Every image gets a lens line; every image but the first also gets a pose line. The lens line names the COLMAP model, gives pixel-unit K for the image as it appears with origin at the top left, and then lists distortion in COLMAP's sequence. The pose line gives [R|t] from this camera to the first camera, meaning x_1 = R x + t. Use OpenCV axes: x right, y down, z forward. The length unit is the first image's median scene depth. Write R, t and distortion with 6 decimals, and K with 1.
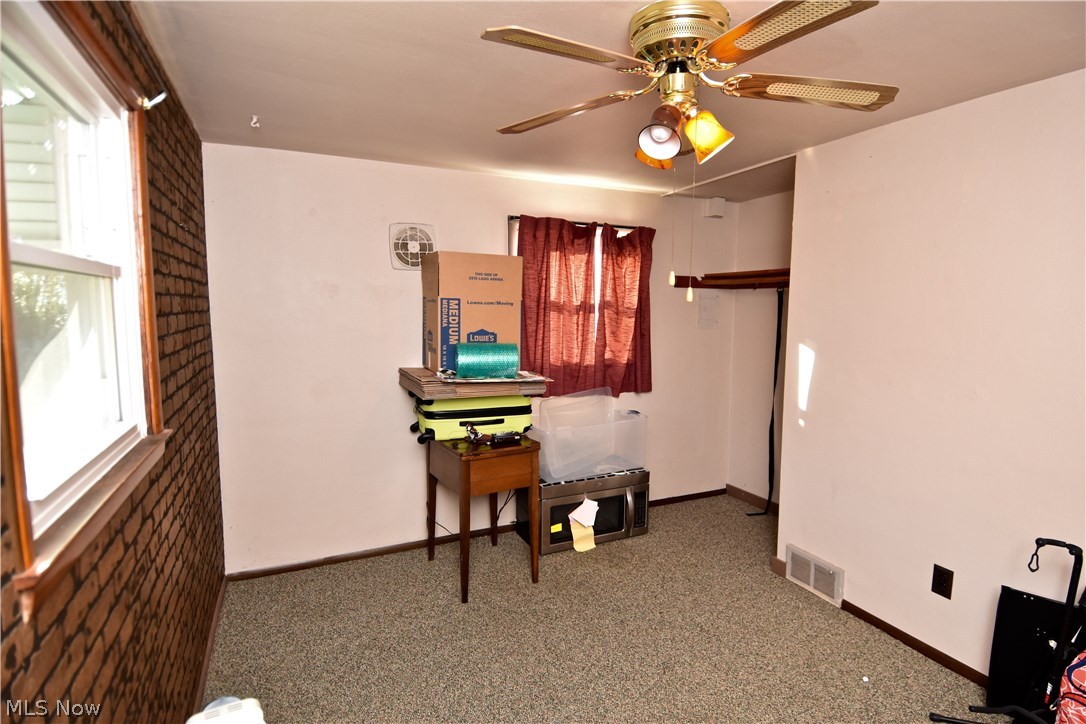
lens RADIAL K [[571.4, 0, 543.0], [0, 571.4, 362.0], [0, 0, 1]] dist [0.000831, -0.000335]
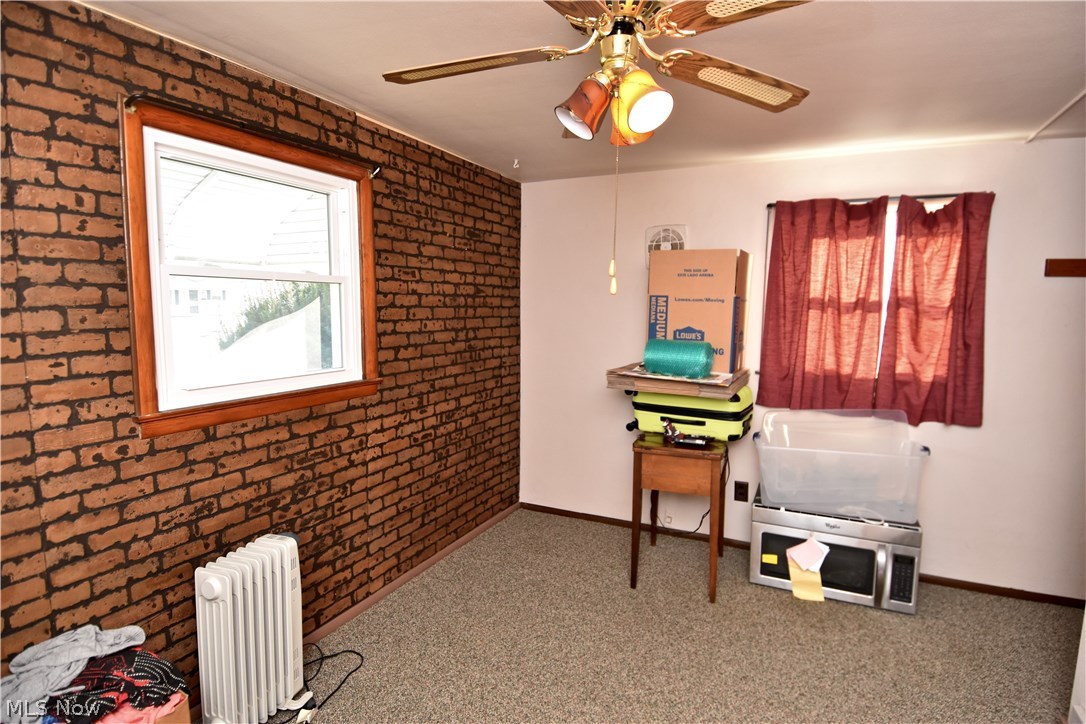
lens RADIAL K [[550.3, 0, 545.0], [0, 550.3, 356.0], [0, 0, 1]] dist [-0.004222, -0.000933]
pose [[0.627868, 0.072810, -0.774907, 0.404475], [-0.079224, 0.996422, 0.029432, -0.013066], [0.774277, 0.042912, 0.631390, 0.182434]]
